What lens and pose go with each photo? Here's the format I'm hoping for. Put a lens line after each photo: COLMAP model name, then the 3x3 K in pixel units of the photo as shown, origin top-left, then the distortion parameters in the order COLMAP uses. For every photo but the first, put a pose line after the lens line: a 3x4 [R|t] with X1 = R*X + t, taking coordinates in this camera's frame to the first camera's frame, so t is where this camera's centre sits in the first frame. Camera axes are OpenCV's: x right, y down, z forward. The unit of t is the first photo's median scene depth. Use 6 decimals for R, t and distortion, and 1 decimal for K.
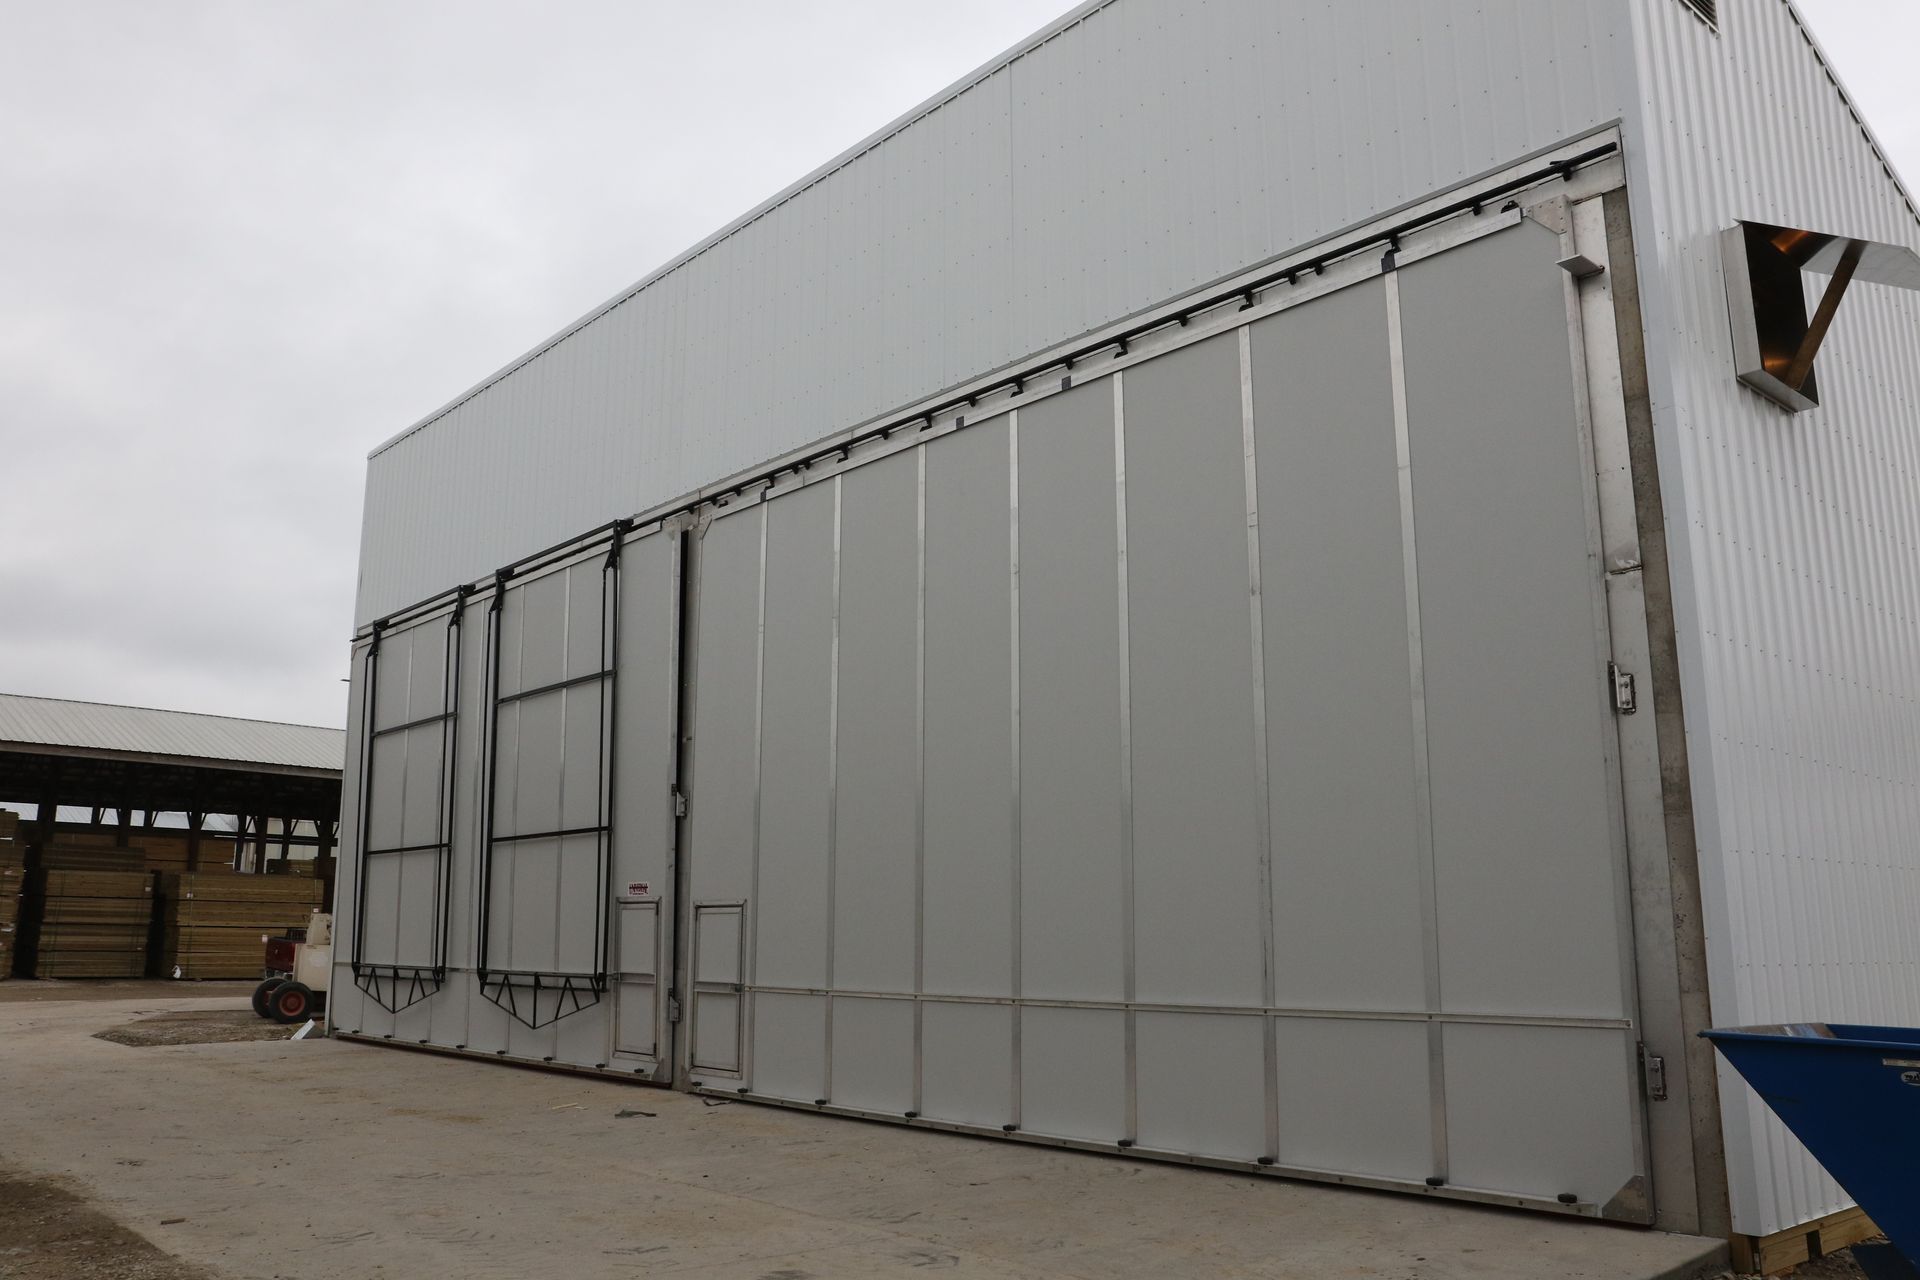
lens RADIAL K [[1502.4, 0, 963.0], [0, 1502.4, 648.8], [0, 0, 1]] dist [-0.096404, 0.115702]
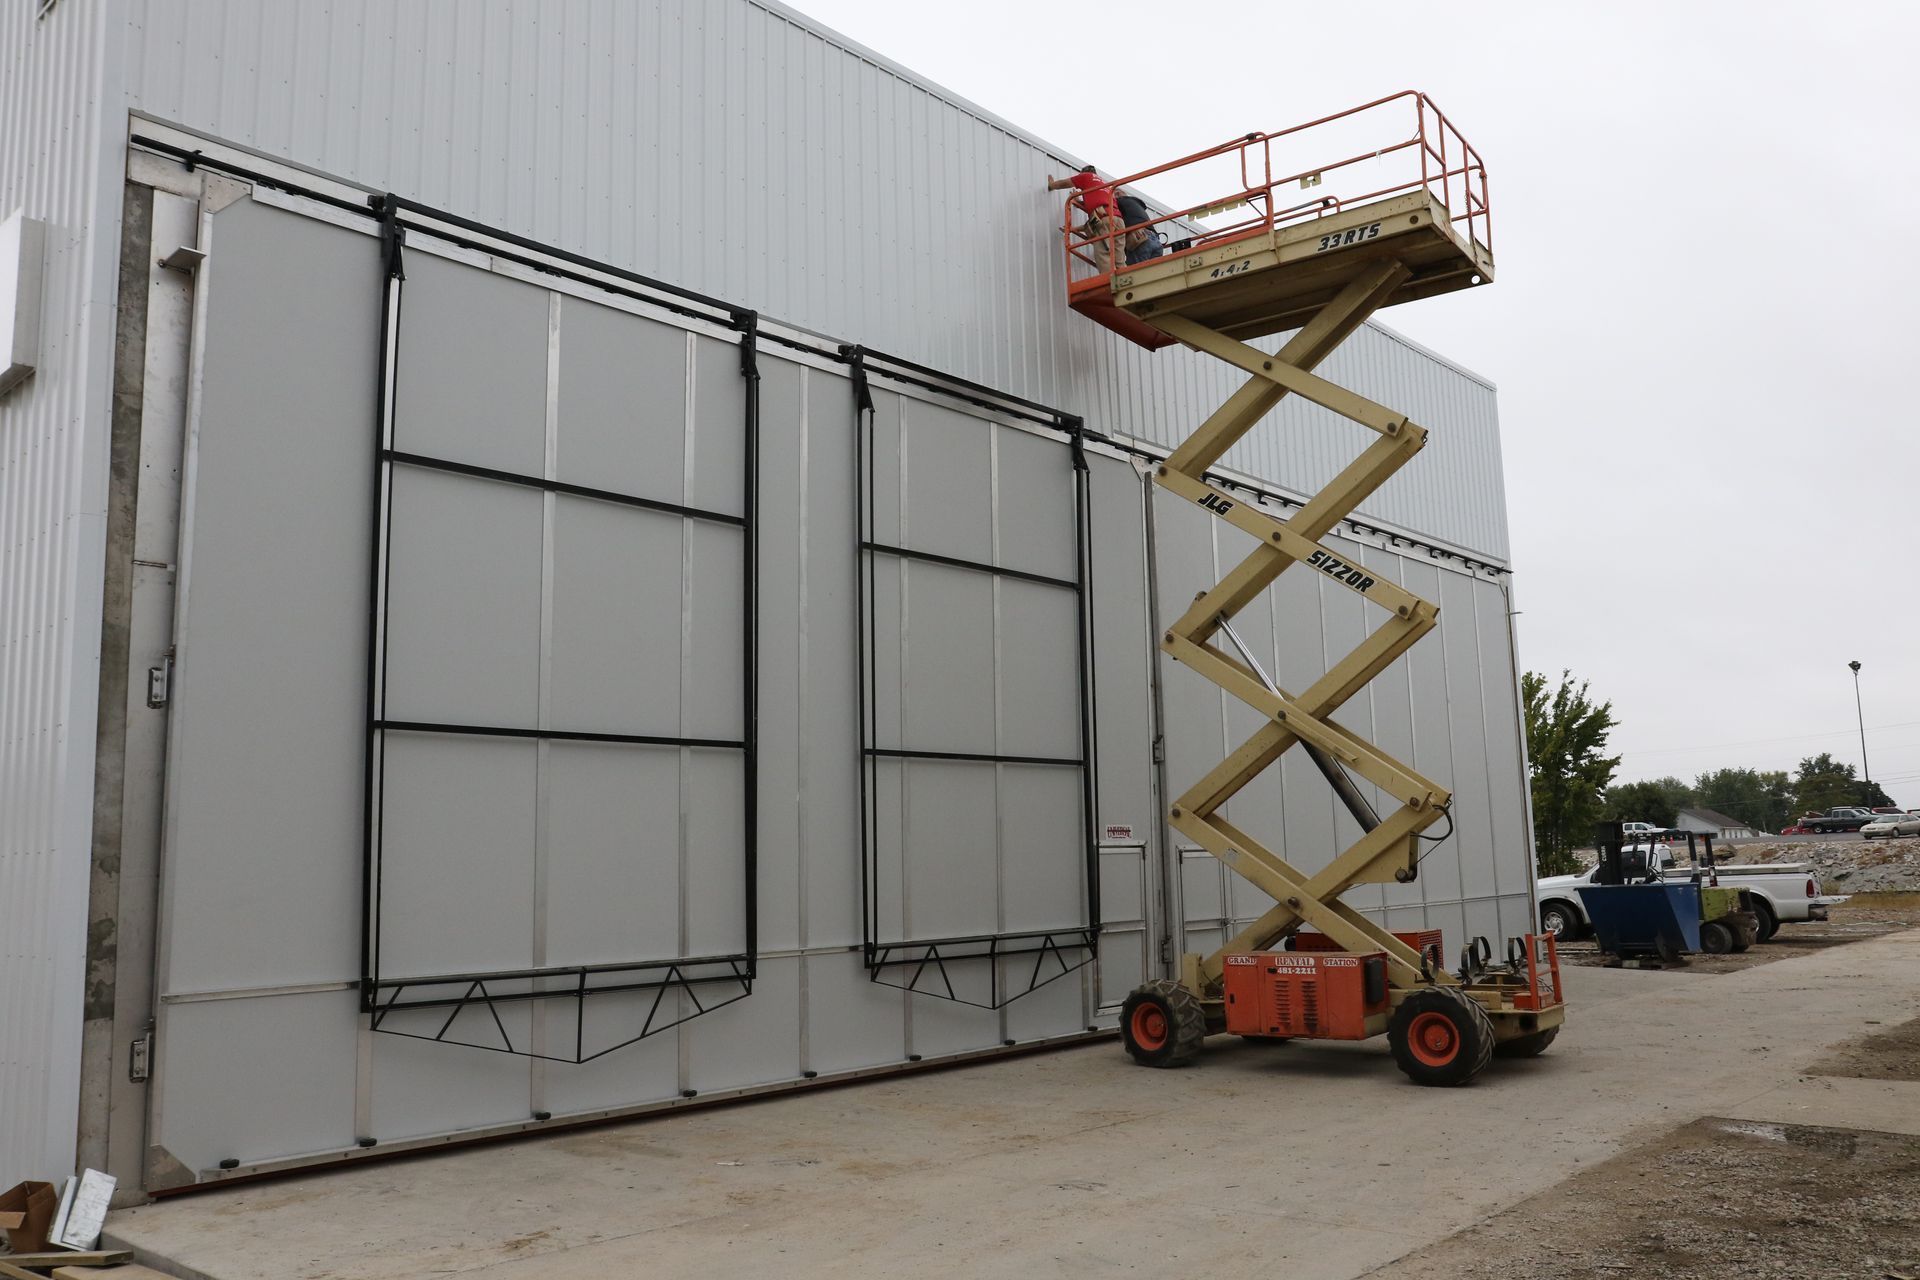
lens RADIAL K [[1502.4, 0, 963.0], [0, 1502.4, 648.8], [0, 0, 1]] dist [-0.096404, 0.115702]
pose [[-0.101047, 0.153489, 0.982970, -1.157626], [-0.154094, 0.973689, -0.167880, 0.222698], [-0.982876, -0.168434, -0.074737, 1.189748]]
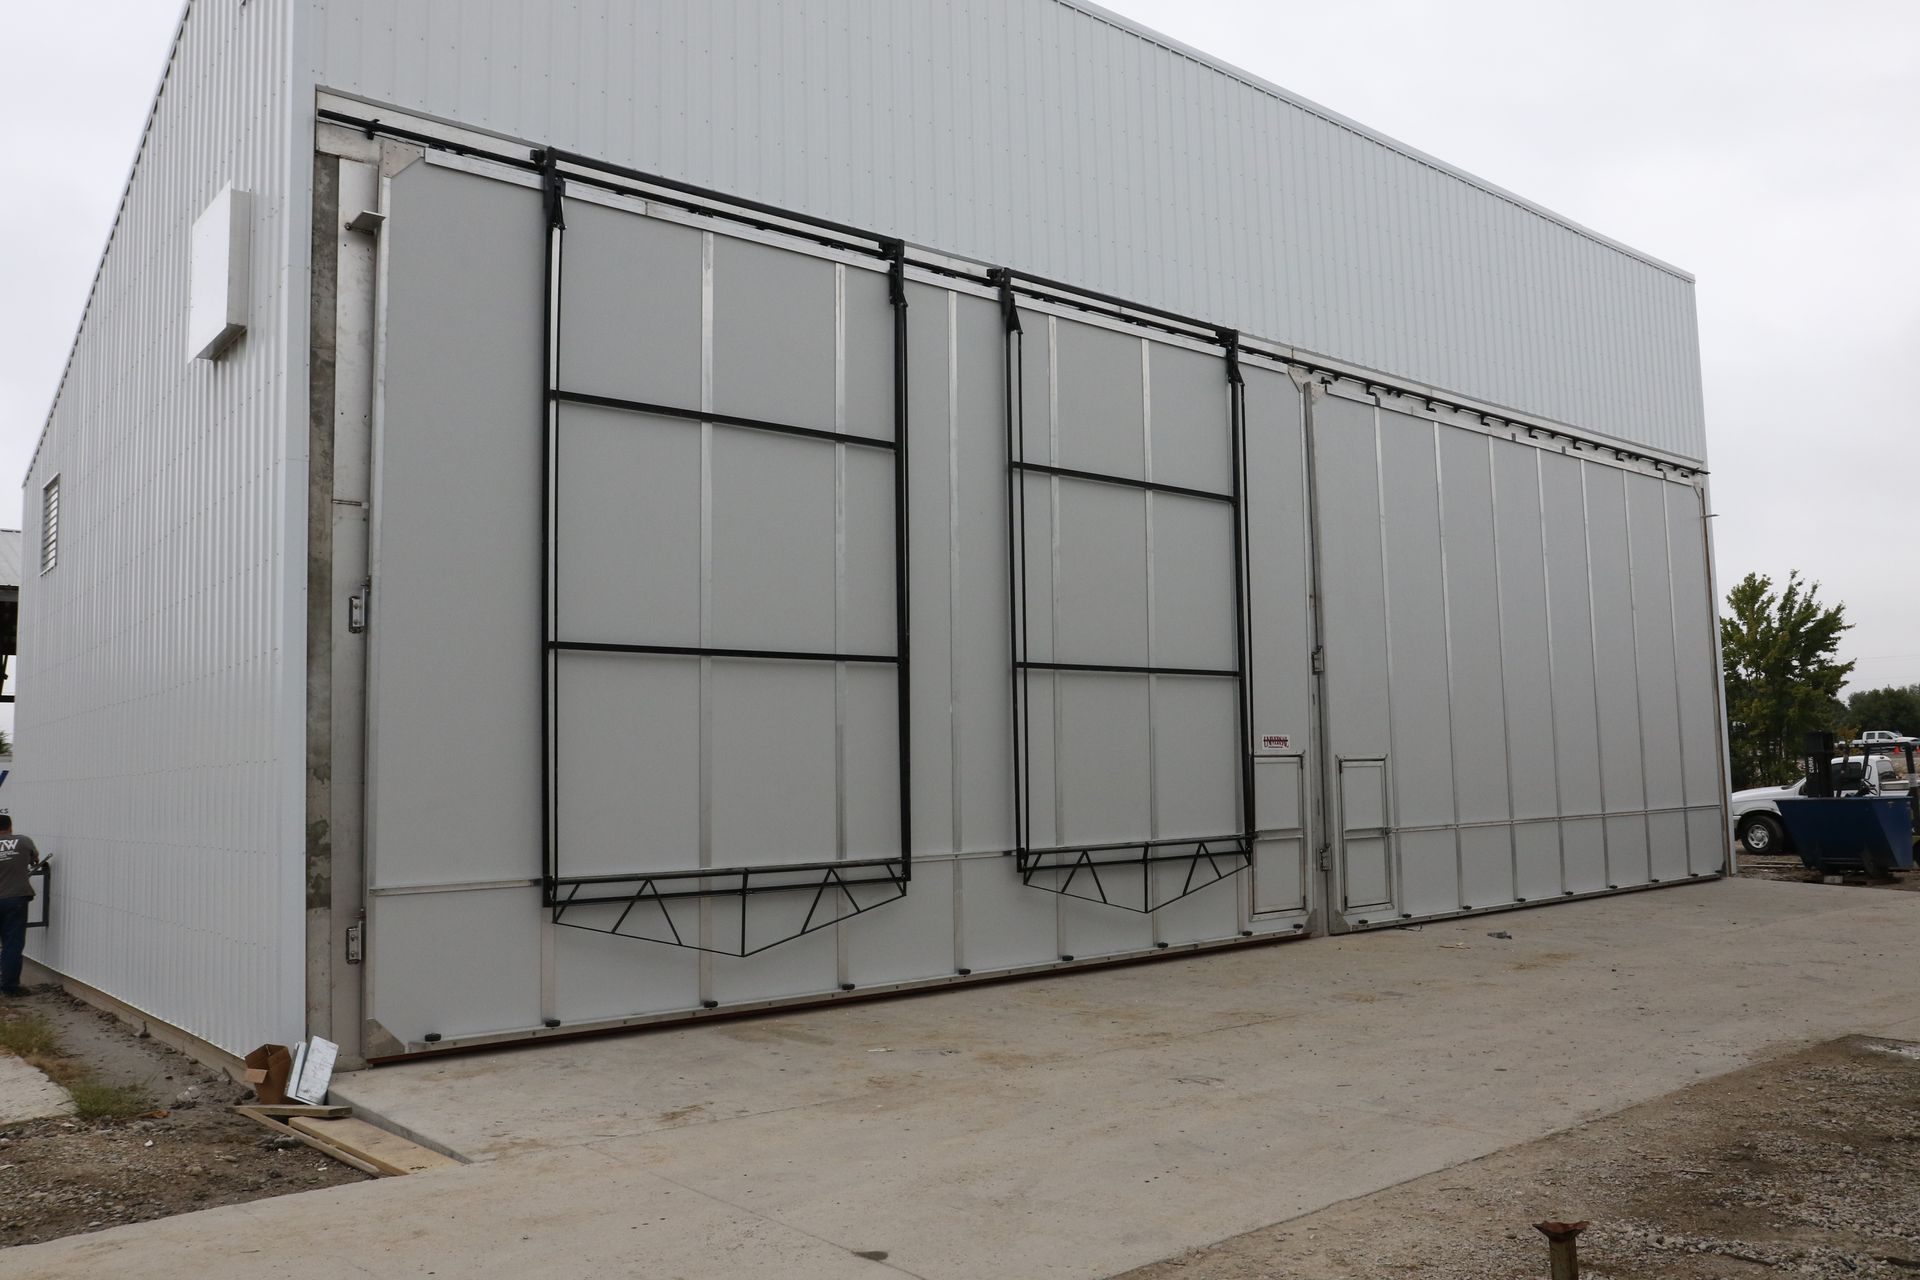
lens RADIAL K [[1502.4, 0, 963.0], [0, 1502.4, 648.8], [0, 0, 1]] dist [-0.096404, 0.115702]
pose [[0.034193, 0.091840, 0.995187, -1.184315], [-0.161816, 0.983139, -0.085169, 0.216675], [-0.986228, -0.158125, 0.048478, 1.163104]]
